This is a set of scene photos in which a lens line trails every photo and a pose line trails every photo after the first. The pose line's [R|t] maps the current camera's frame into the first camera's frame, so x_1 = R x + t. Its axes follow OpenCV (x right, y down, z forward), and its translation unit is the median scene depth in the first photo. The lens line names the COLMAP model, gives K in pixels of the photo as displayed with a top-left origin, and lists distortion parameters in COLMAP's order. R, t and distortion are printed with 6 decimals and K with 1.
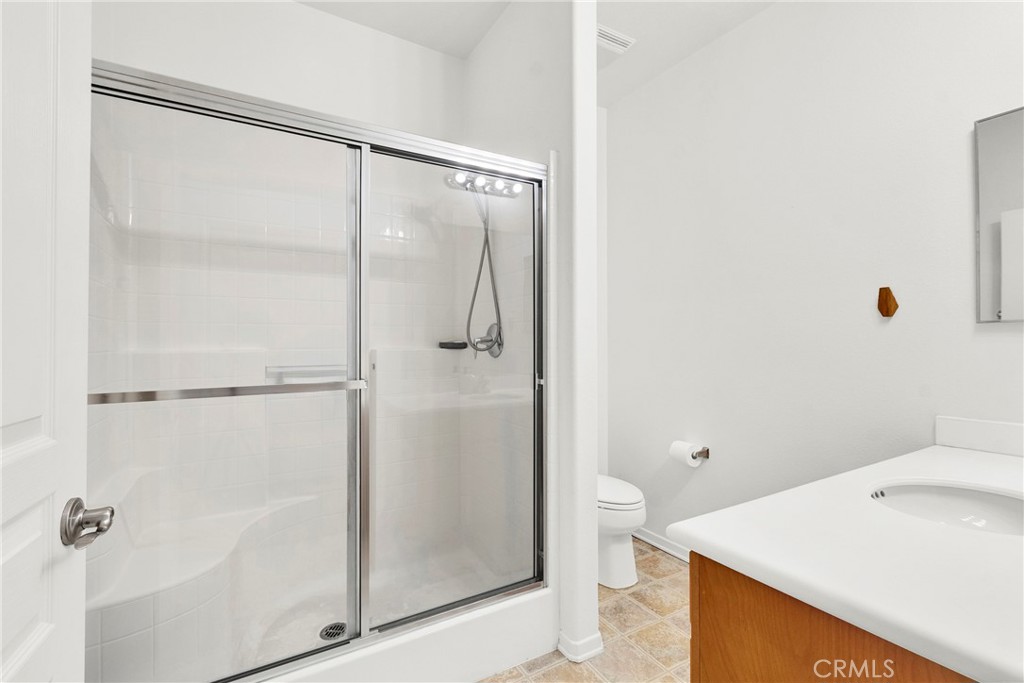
lens RADIAL K [[458.7, 0, 514.8], [0, 458.7, 342.6], [0, 0, 1]] dist [-0.003512, -0.001121]
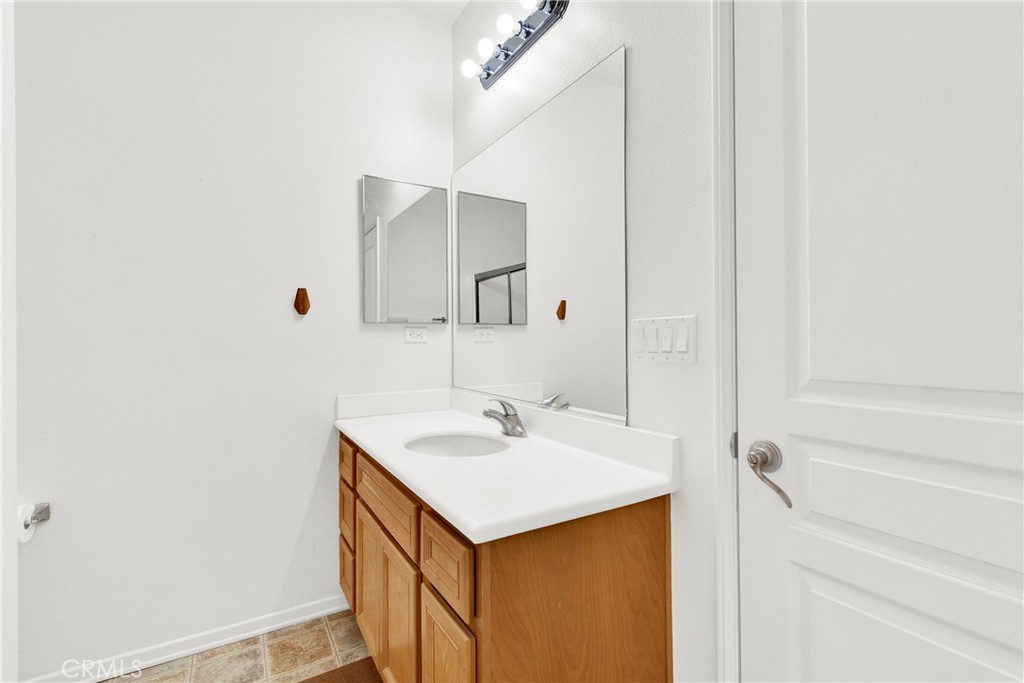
lens RADIAL K [[458.7, 0, 514.1], [0, 458.7, 337.4], [0, 0, 1]] dist [-0.003512, -0.001121]
pose [[-0.023774, 0.003917, 0.999710, -0.366961], [0.004923, 0.999981, -0.003801, 0.007701], [-0.999705, 0.004831, -0.023793, 0.576433]]
